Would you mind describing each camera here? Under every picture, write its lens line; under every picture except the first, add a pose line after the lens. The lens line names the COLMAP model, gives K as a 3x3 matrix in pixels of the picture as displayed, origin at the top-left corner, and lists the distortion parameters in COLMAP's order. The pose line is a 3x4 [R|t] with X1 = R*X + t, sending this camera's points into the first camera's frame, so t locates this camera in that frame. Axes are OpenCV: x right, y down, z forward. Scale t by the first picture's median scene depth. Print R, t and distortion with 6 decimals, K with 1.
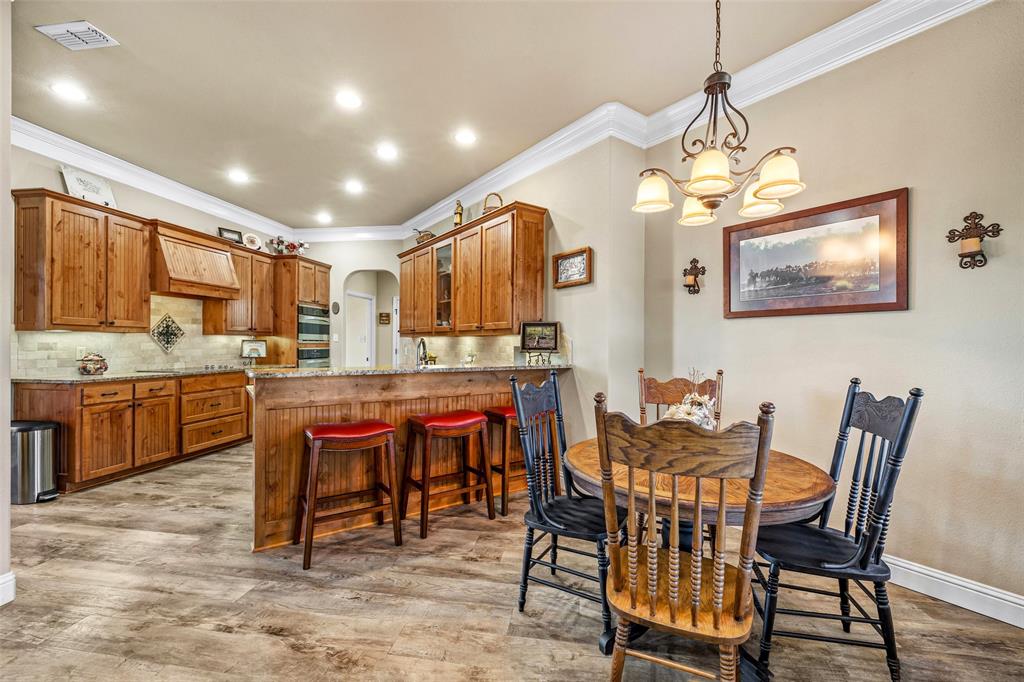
lens RADIAL K [[433.9, 0, 508.3], [0, 433.9, 343.4], [0, 0, 1]] dist [-0.002338, 0.000692]
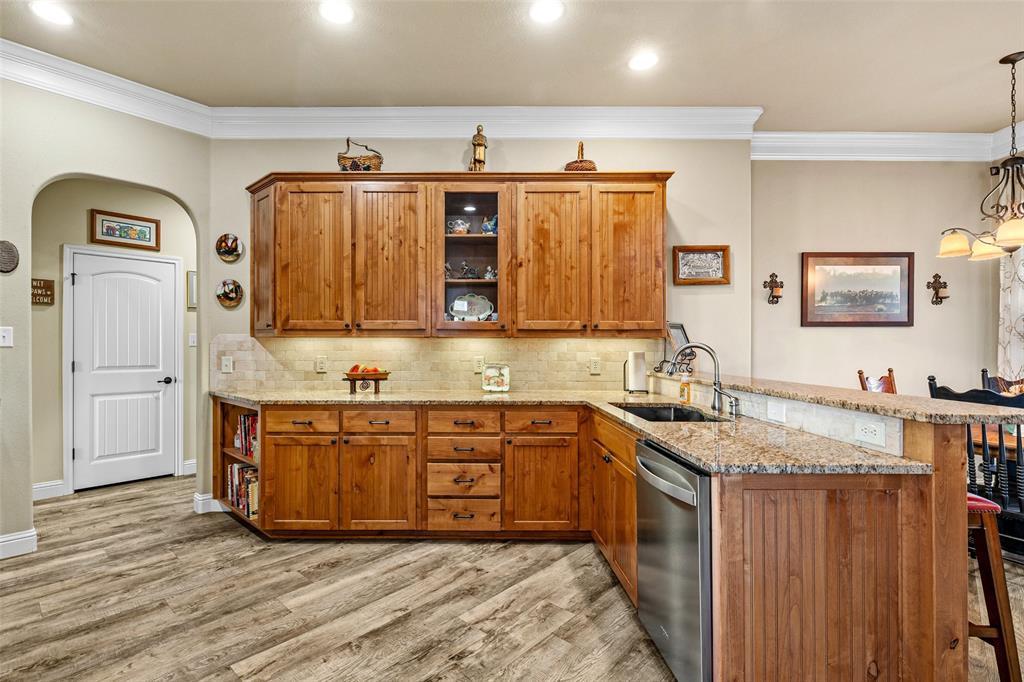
lens RADIAL K [[444.9, 0, 512.2], [0, 444.9, 342.0], [0, 0, 1]] dist [0.007725, -0.000029]
pose [[0.573417, -0.000899, 0.819263, -0.688459], [0.003156, 0.999994, -0.001112, -0.009819], [-0.819258, 0.003223, 0.573416, 0.644389]]
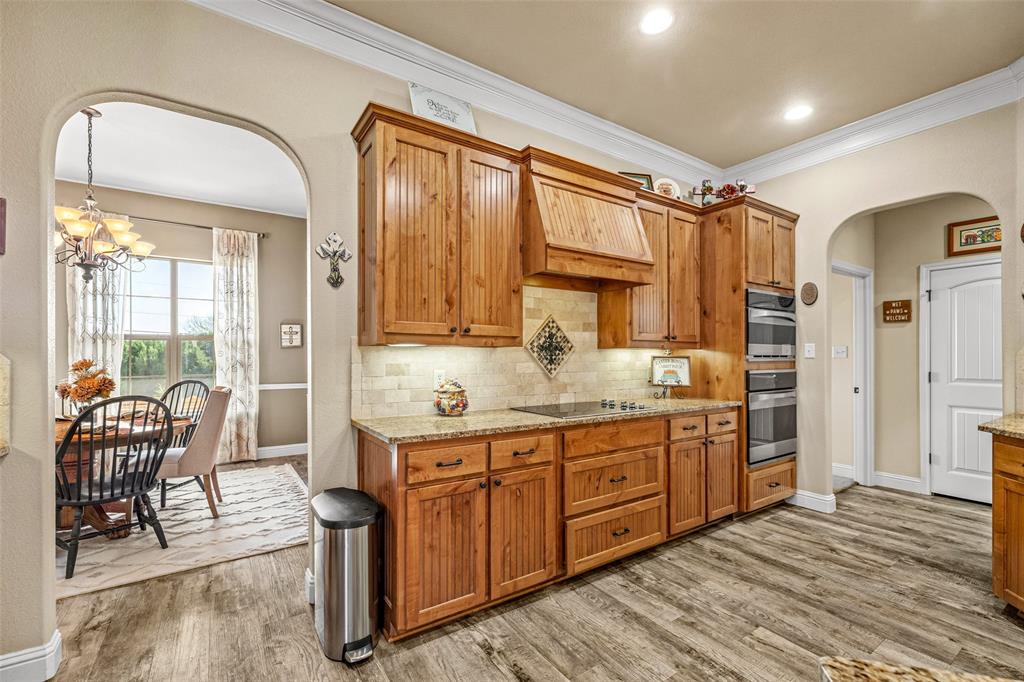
lens RADIAL K [[444.9, 0, 518.6], [0, 444.9, 354.3], [0, 0, 1]] dist [0.007725, -0.000029]
pose [[0.700197, -0.008332, -0.713901, -0.401991], [0.003883, 0.999962, -0.007862, -0.008806], [0.713939, 0.002733, 0.700202, 0.576698]]
